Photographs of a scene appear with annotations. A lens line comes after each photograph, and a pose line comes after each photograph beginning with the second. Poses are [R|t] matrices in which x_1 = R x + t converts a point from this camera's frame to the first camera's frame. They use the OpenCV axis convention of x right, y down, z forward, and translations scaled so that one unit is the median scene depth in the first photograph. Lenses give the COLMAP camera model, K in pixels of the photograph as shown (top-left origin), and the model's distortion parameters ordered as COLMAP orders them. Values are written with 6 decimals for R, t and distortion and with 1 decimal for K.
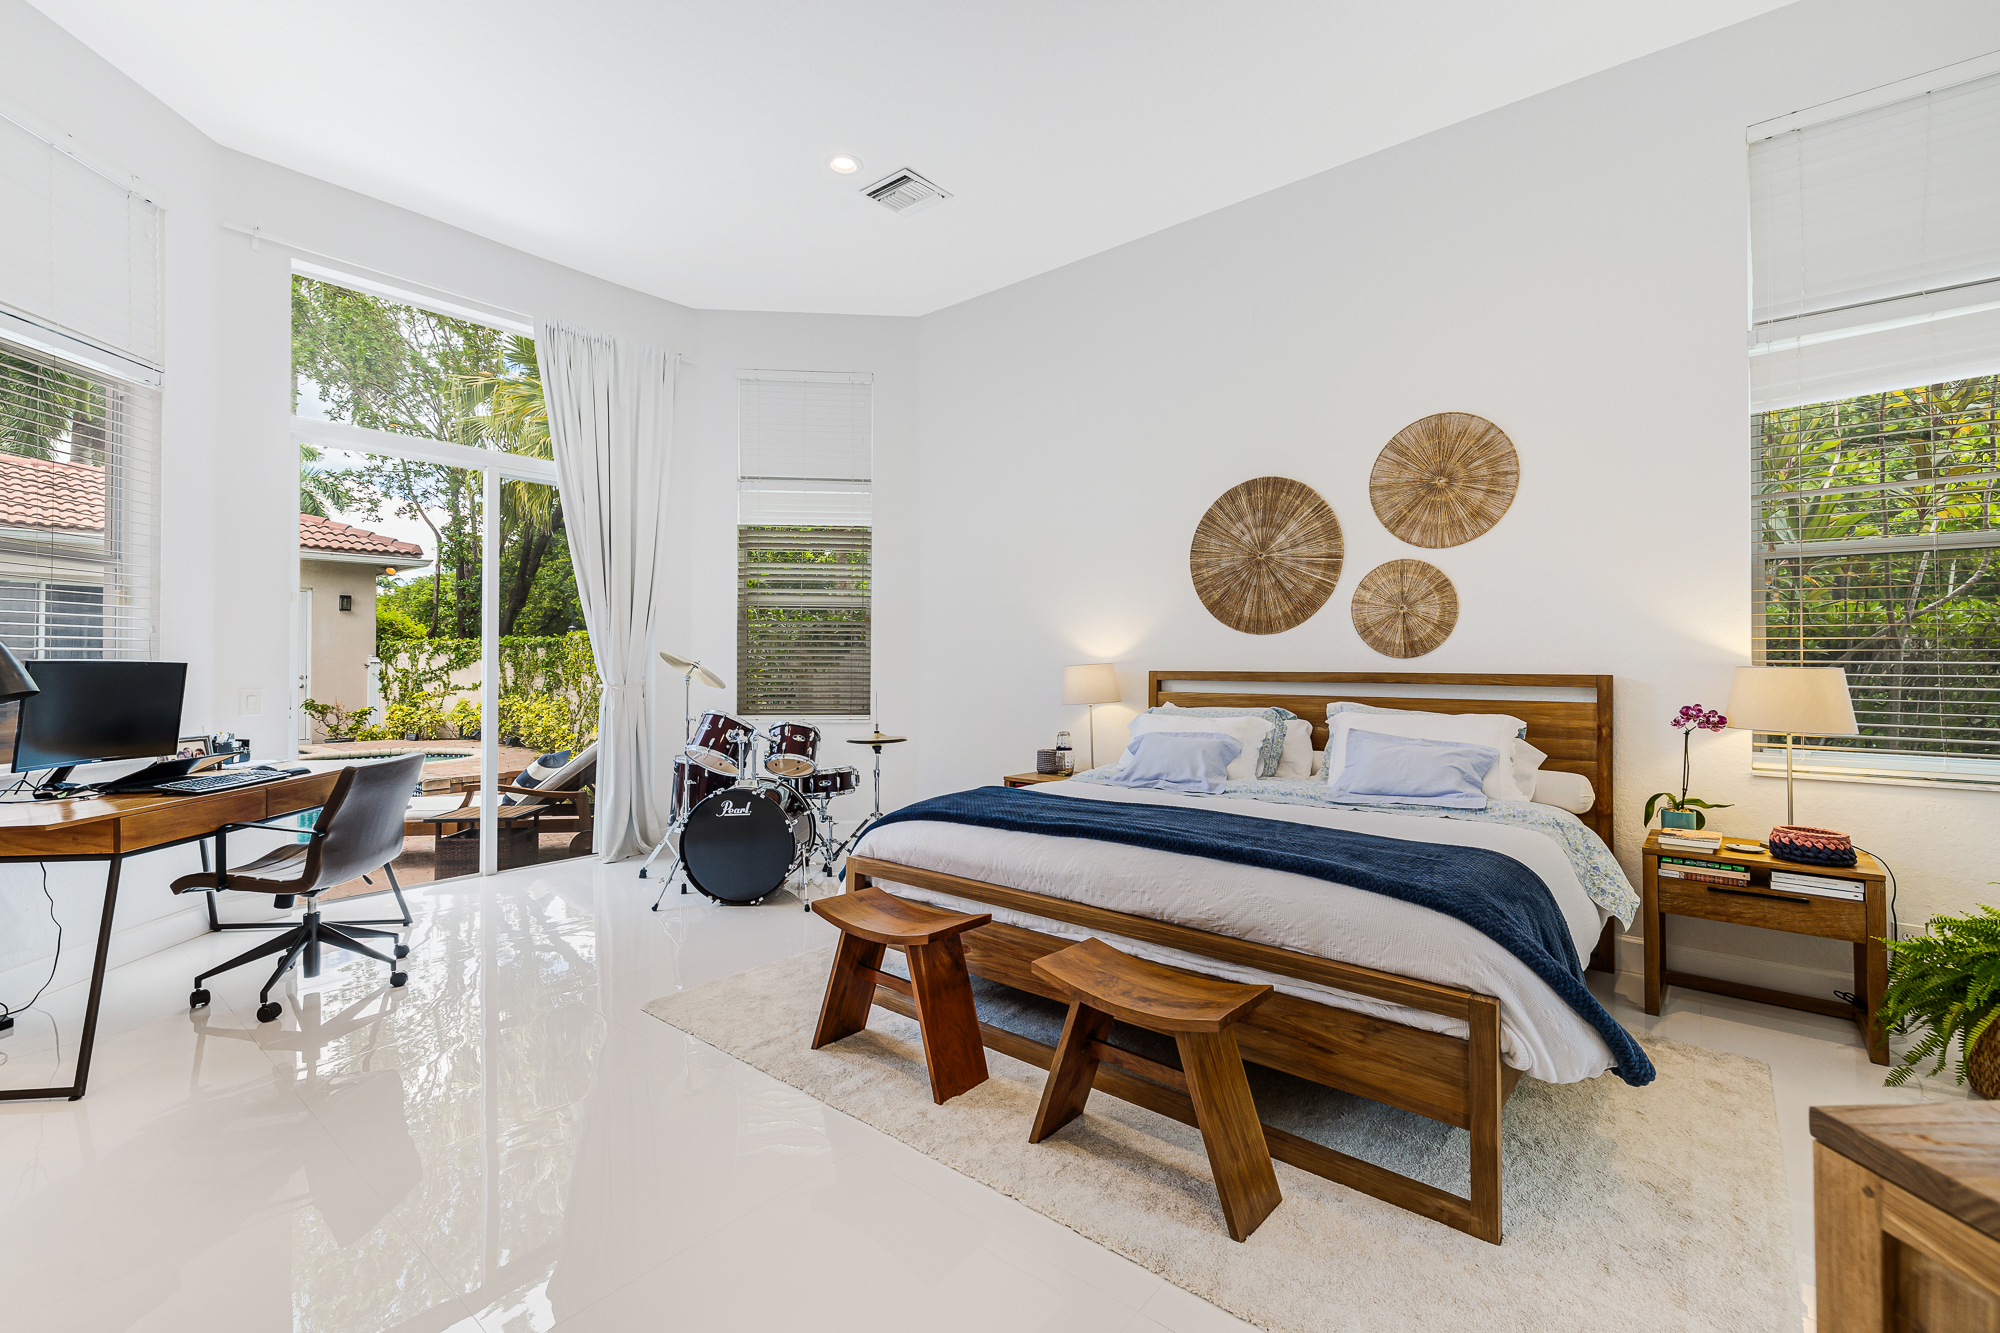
lens RADIAL K [[851.9, 0, 987.3], [0, 851.9, 666.6], [0, 0, 1]] dist [0.003450, 0.000774]
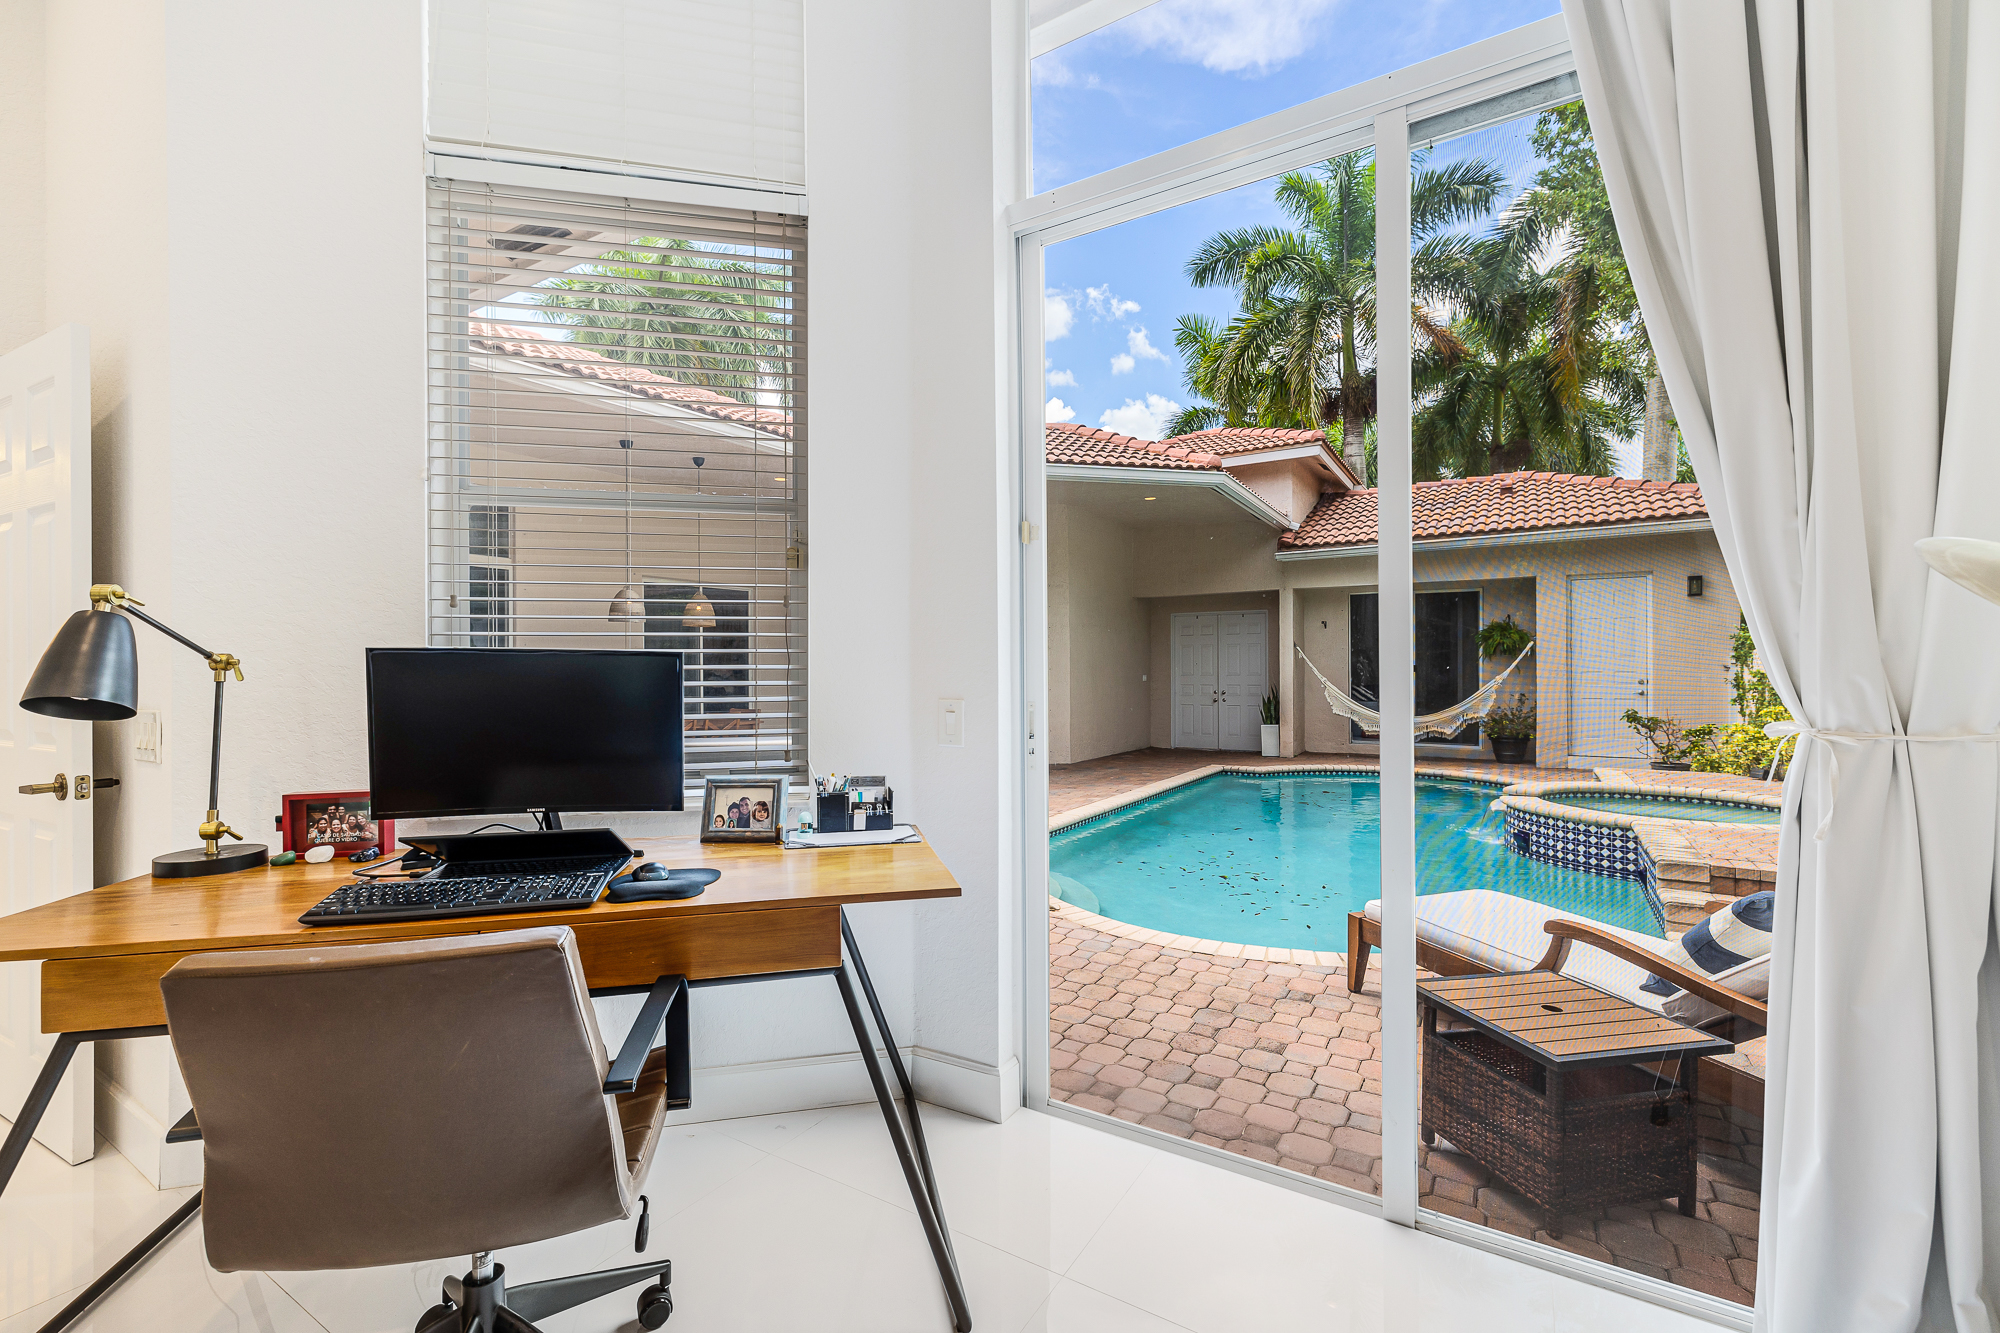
lens RADIAL K [[851.9, 0, 987.3], [0, 851.9, 666.6], [0, 0, 1]] dist [0.003450, 0.000774]
pose [[0.135085, -0.003845, -0.990827, -0.204866], [-0.001587, 0.999990, -0.004097, 0.005050], [0.990833, 0.002126, 0.135078, 0.688311]]
